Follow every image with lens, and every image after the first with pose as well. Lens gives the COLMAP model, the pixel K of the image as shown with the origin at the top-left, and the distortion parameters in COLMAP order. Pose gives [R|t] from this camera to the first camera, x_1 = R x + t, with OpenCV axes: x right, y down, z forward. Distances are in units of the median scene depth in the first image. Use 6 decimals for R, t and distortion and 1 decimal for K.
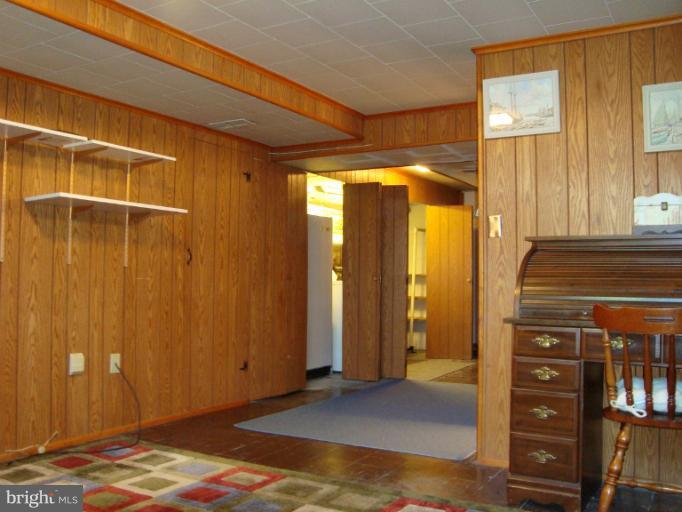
lens RADIAL K [[669.4, 0, 329.7], [0, 669.4, 254.2], [0, 0, 1]] dist [-0.200672, 0.207516]
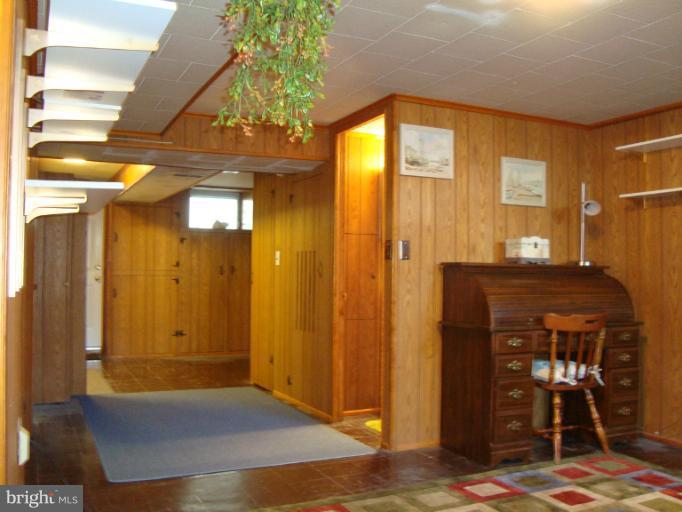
lens RADIAL K [[669.4, 0, 329.7], [0, 669.4, 254.2], [0, 0, 1]] dist [-0.200672, 0.207516]
pose [[0.526182, 0.008813, 0.850326, -0.923685], [-0.035956, 0.999283, 0.011893, -0.048375], [-0.849611, -0.036832, 0.526122, 0.531202]]
